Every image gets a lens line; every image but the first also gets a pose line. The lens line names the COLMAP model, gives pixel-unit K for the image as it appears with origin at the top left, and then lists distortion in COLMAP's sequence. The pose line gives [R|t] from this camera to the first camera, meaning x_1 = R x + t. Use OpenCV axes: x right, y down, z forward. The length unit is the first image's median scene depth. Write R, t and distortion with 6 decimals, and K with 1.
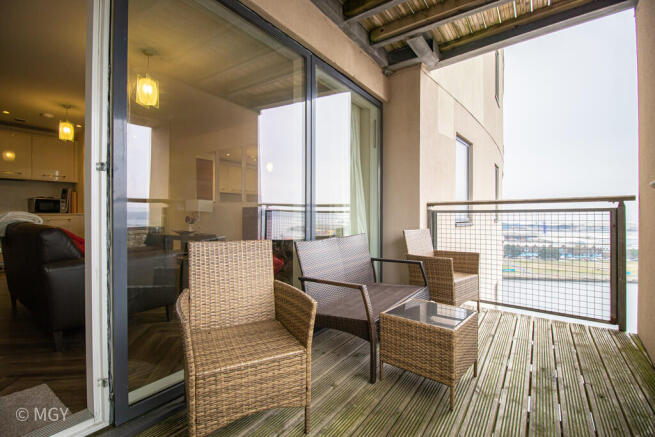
lens RADIAL K [[305.7, 0, 326.0], [0, 305.7, 215.3], [0, 0, 1]] dist [0.000025, -0.015236]
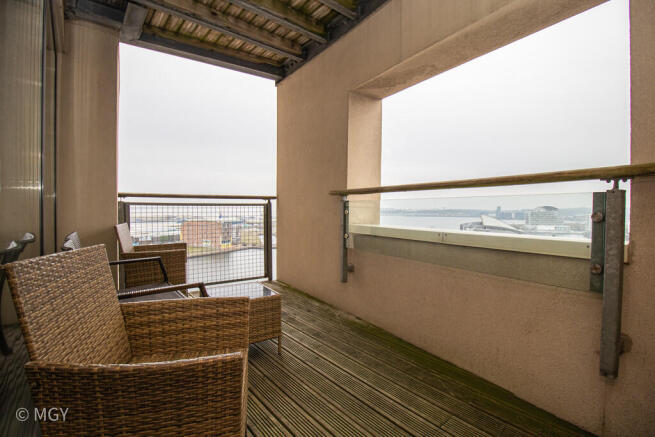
lens RADIAL K [[305.7, 0, 326.0], [0, 305.7, 215.3], [0, 0, 1]] dist [0.000025, -0.015236]
pose [[0.252981, -0.017848, 0.967307, -0.500439], [-0.003701, 0.999805, 0.019416, 0.004368], [-0.967464, -0.008492, 0.252865, 0.290029]]
